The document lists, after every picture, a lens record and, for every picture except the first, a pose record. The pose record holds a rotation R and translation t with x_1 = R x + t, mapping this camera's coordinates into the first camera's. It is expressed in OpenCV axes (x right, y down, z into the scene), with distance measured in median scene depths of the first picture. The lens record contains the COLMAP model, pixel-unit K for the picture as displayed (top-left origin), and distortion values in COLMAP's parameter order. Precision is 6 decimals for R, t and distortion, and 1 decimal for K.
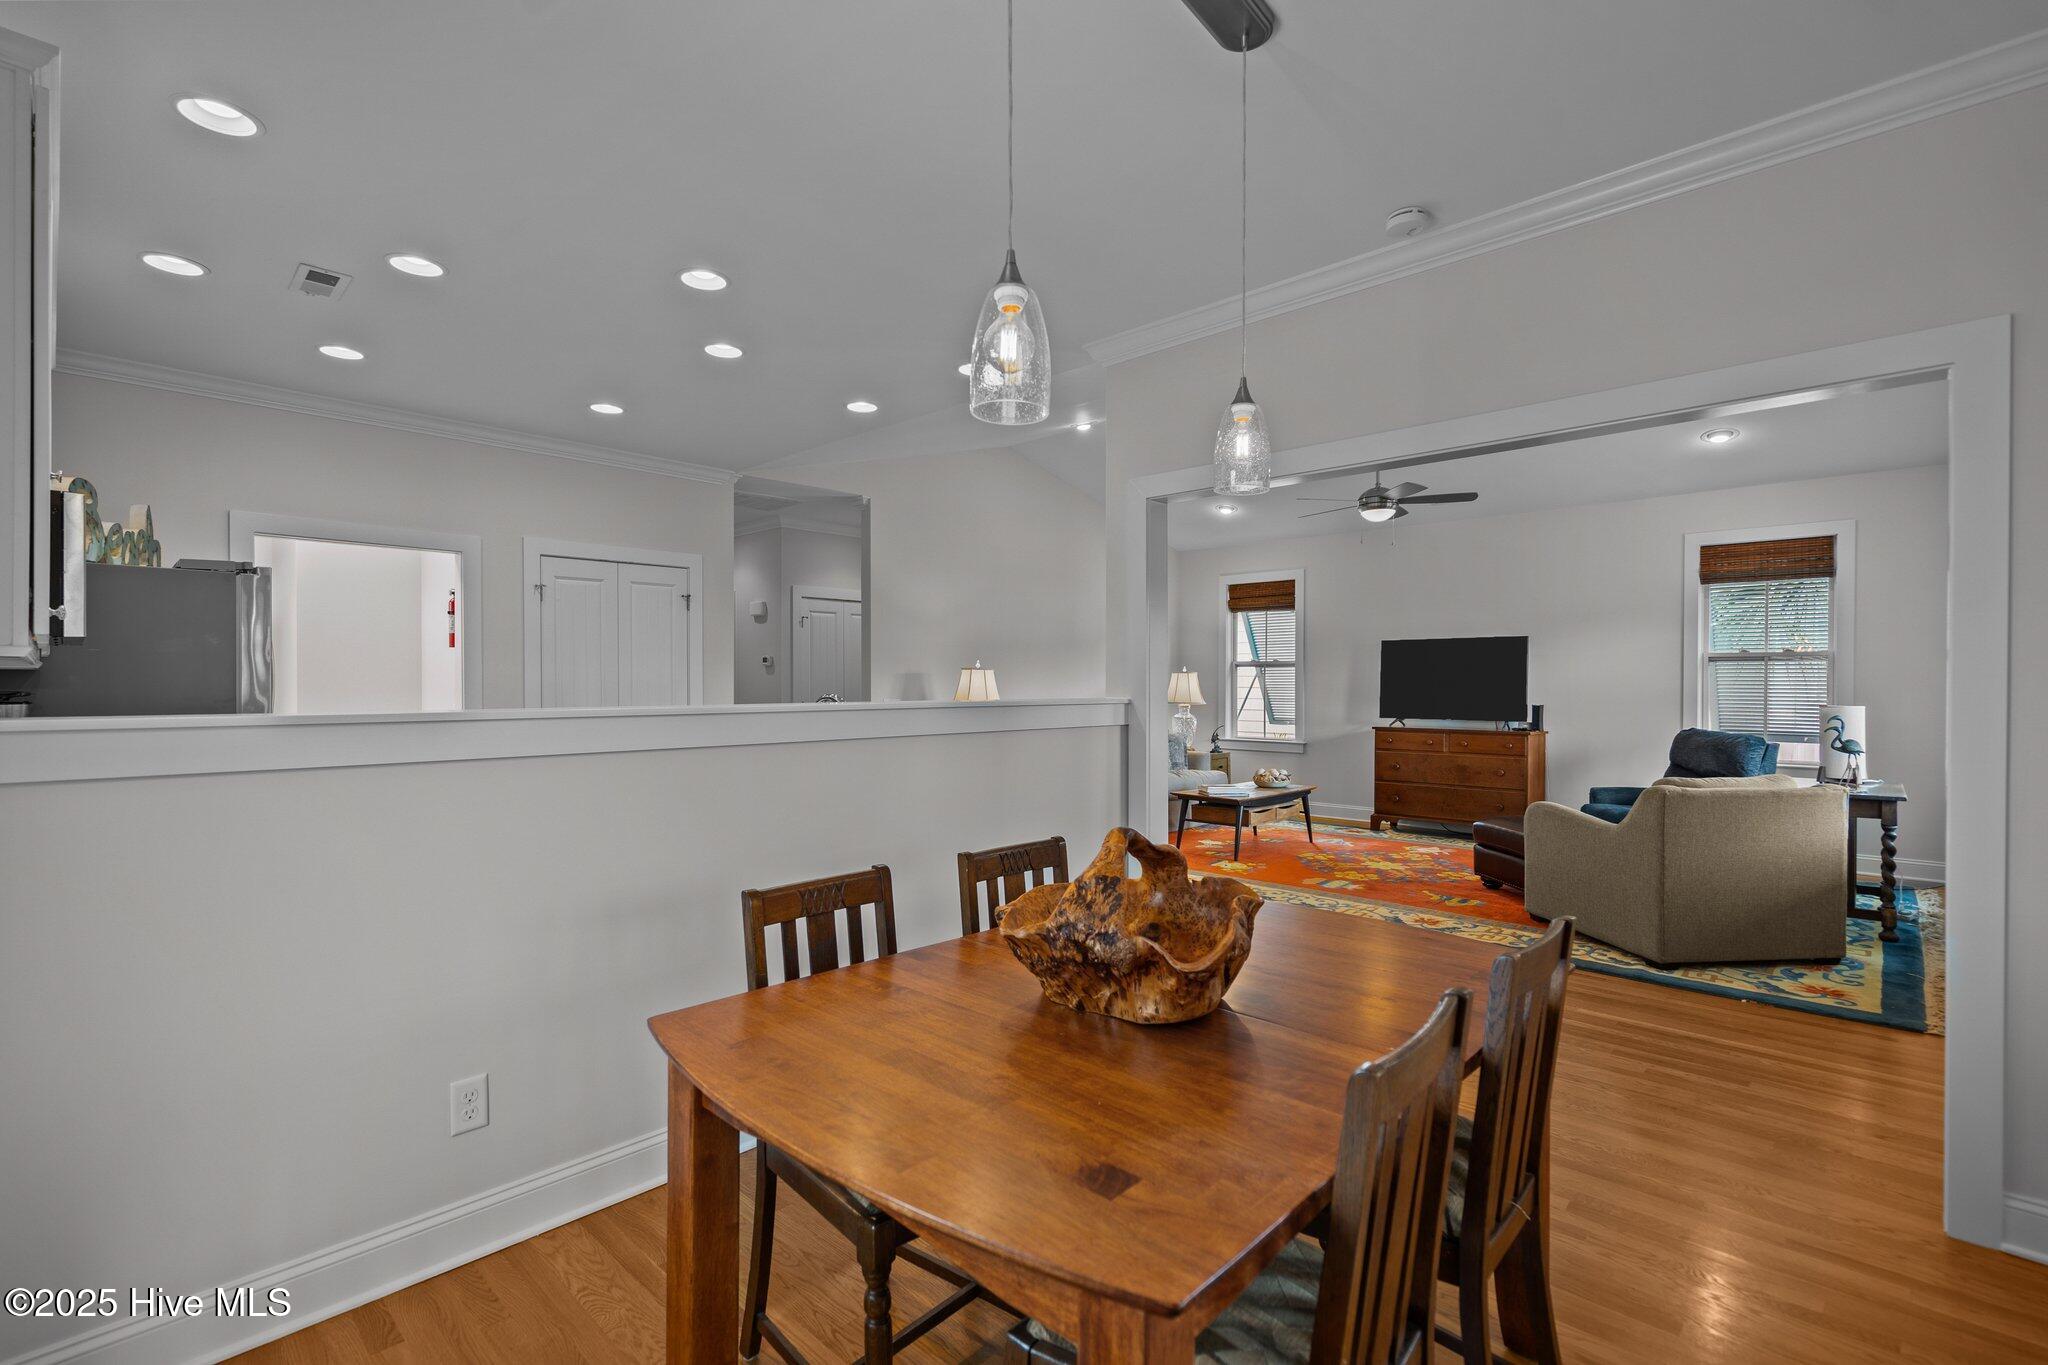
lens RADIAL K [[928.3, 0, 1023.3], [0, 928.3, 689.4], [0, 0, 1]] dist [-0.002968, 0.000908]
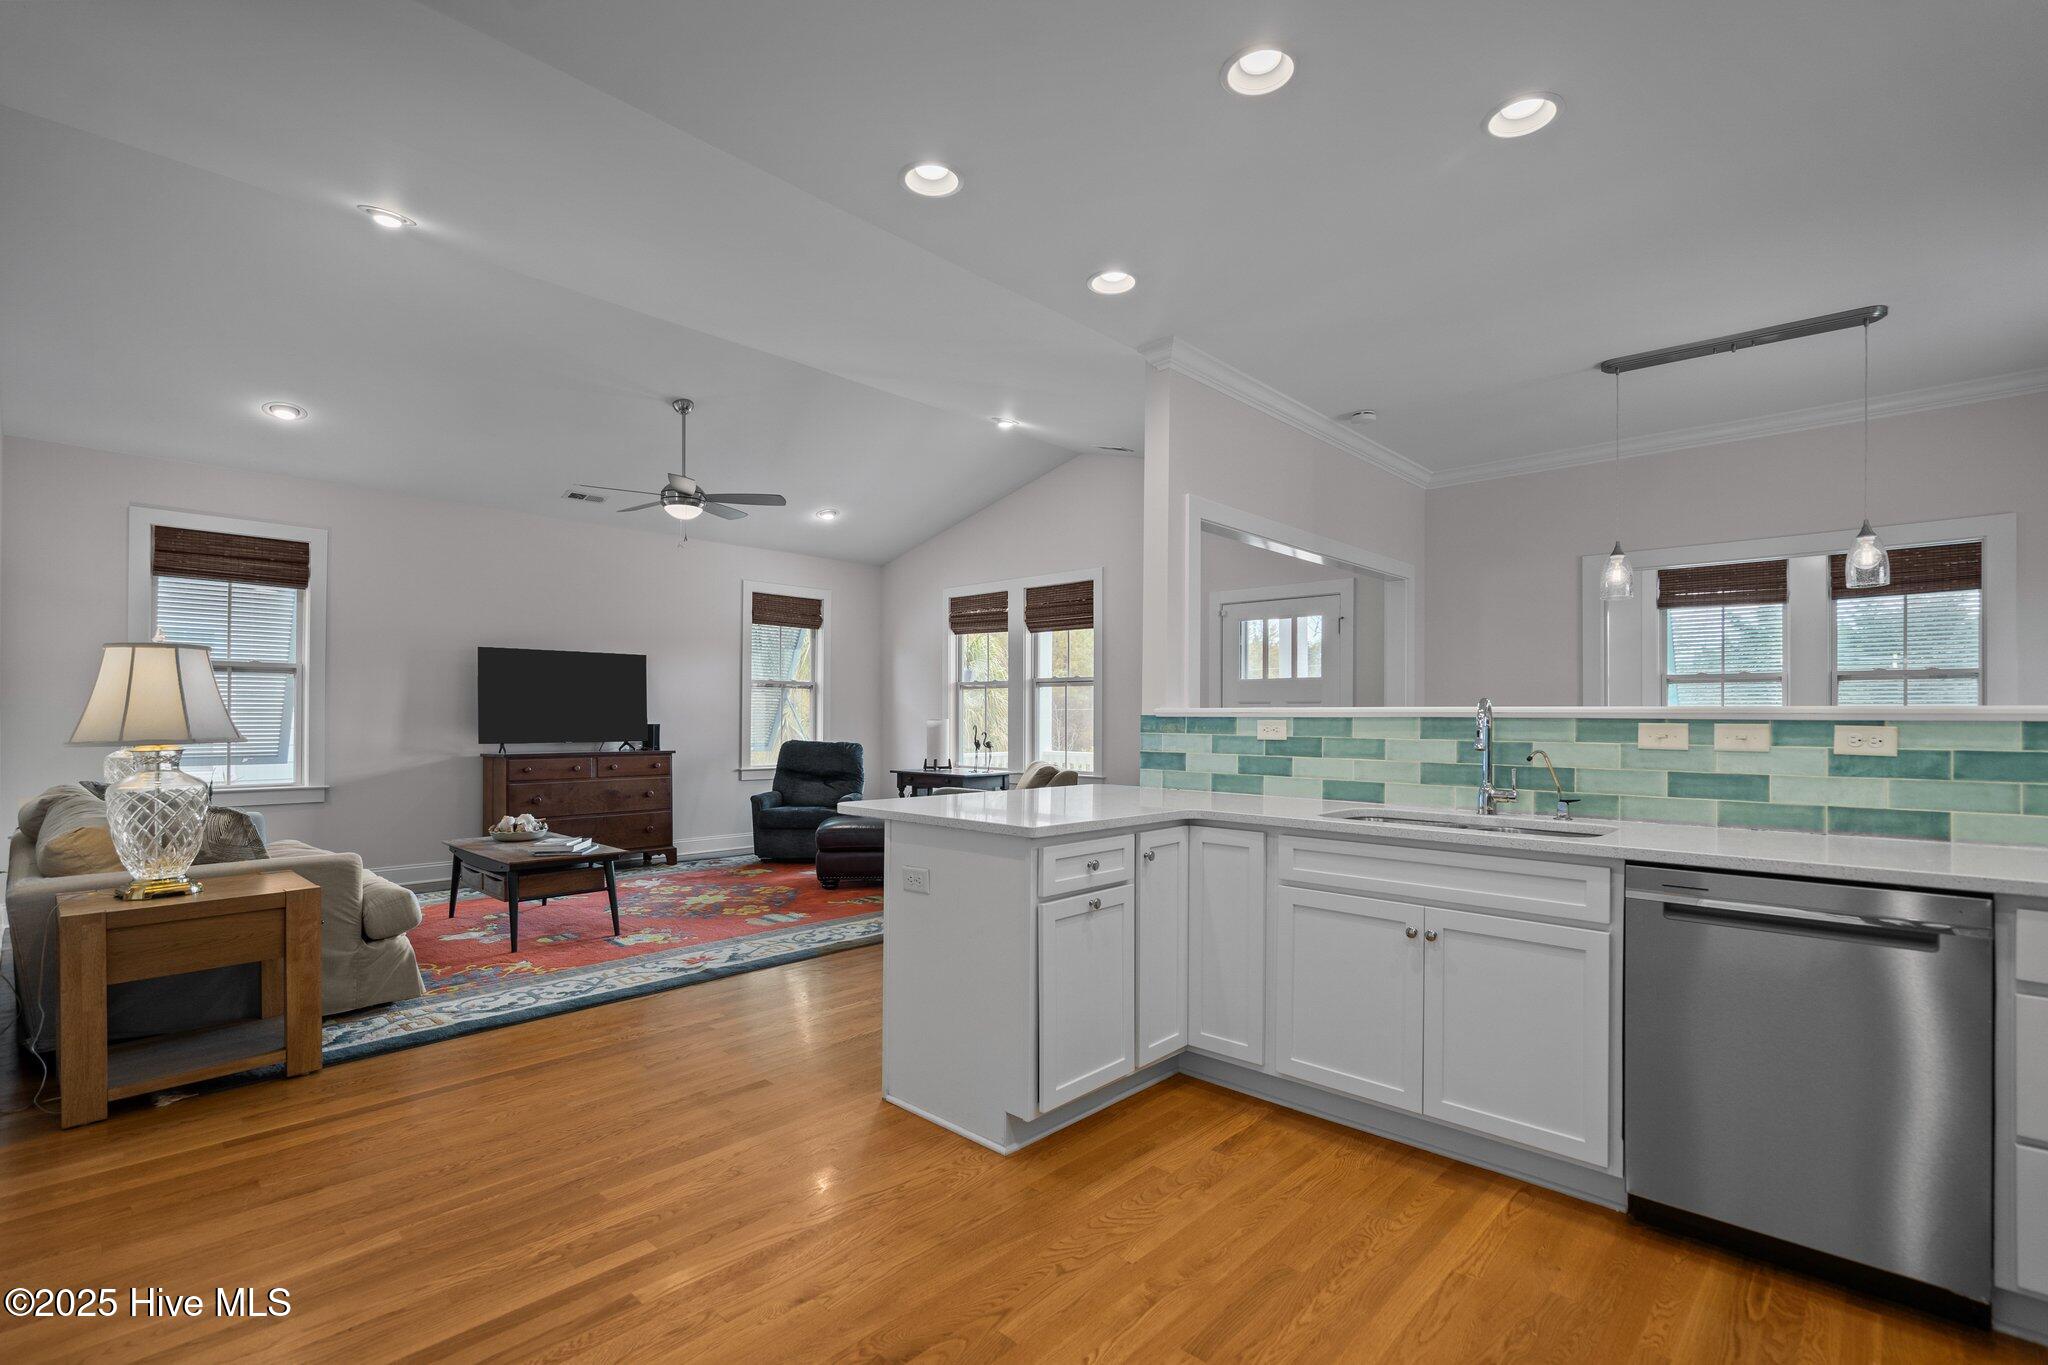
lens RADIAL K [[935.0, 0, 1019.2], [0, 935.0, 710.9], [0, 0, 1]] dist [-0.001364, 0.000694]
pose [[-0.004343, 0.005253, 0.999977, -0.467472], [0.002141, 0.999984, -0.005244, 0.008479], [-0.999988, 0.002118, -0.004354, 0.608241]]
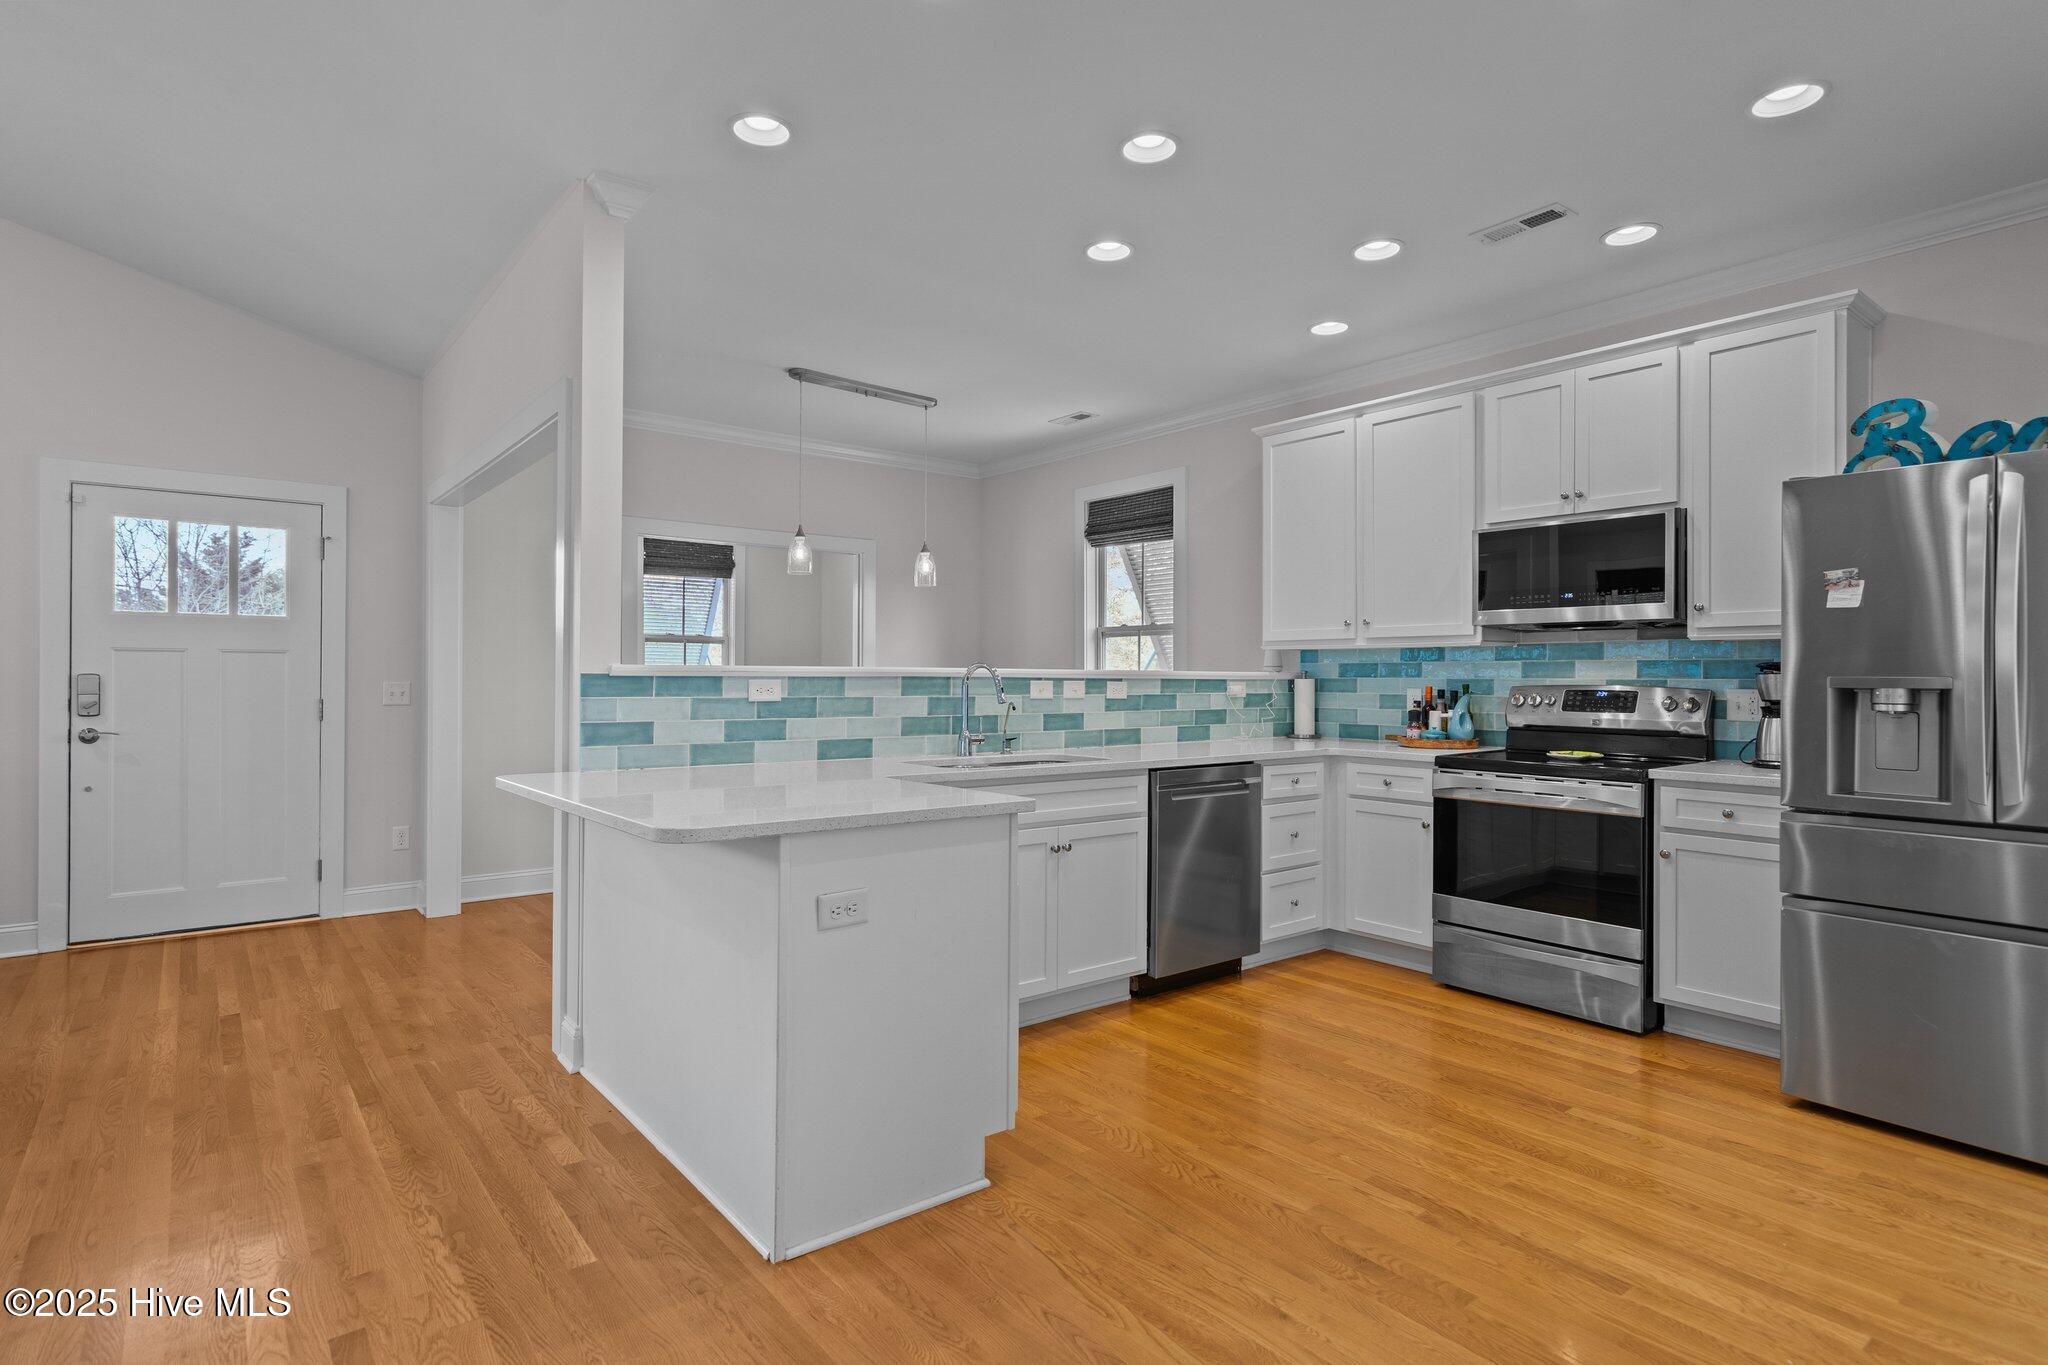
lens RADIAL K [[1050.3, 0, 1021.6], [0, 1050.3, 674.4], [0, 0, 1]] dist [0.004203, 0.000187]
pose [[-0.990973, -0.005748, 0.133935, -0.180034], [-0.005191, 0.999976, 0.004502, 0.005799], [-0.133958, 0.003766, -0.990980, 0.938274]]
